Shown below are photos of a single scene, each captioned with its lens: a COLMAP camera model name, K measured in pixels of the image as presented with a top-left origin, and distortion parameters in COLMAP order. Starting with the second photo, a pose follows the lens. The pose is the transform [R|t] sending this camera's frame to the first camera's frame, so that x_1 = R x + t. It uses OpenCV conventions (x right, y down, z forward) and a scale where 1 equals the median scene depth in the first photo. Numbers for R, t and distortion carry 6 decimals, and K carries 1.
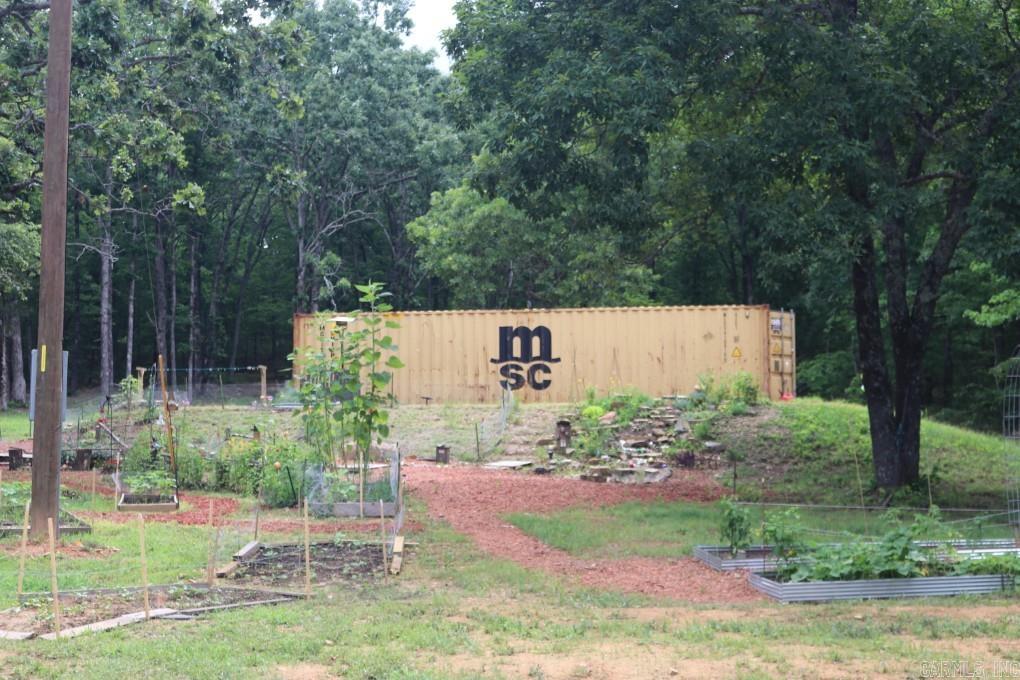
lens RADIAL K [[1595.3, 0, 505.3], [0, 1595.3, 335.4], [0, 0, 1]] dist [-0.042573, 0.000000]
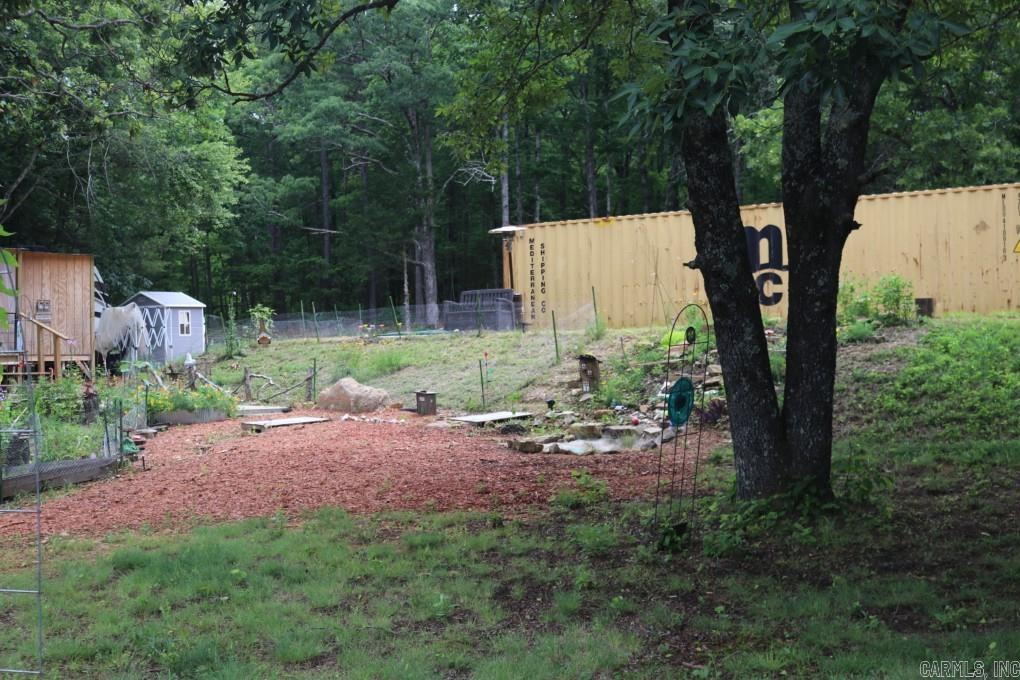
lens RADIAL K [[1422.9, 0, 505.7], [0, 1422.9, 302.7], [0, 0, 1]] dist [-0.033502, 0.000000]
pose [[0.900767, -0.030218, -0.433249, 0.210259], [0.045230, 0.998679, 0.024381, 0.009695], [0.431940, -0.041557, 0.900944, 0.307638]]
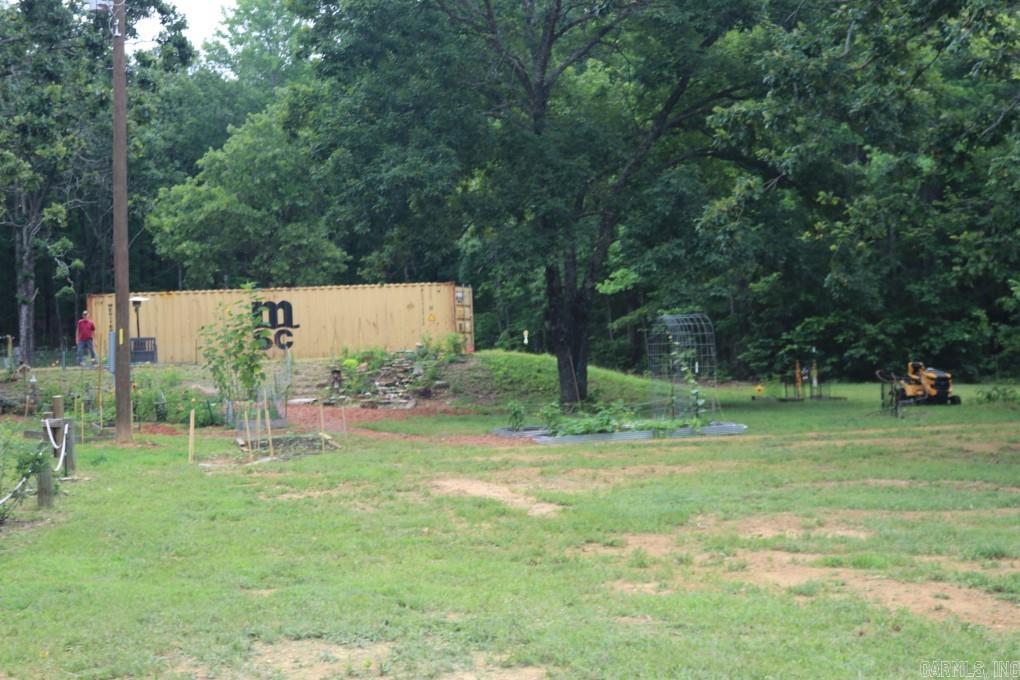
lens RADIAL K [[1595.3, 0, 511.3], [0, 1595.3, 340.7], [0, 0, 1]] dist [-0.042573, 0.000000]
pose [[0.967397, -0.024852, 0.252044, -0.128757], [0.017252, 0.999329, 0.032318, -0.012200], [-0.252678, -0.026916, 0.967176, -0.319409]]
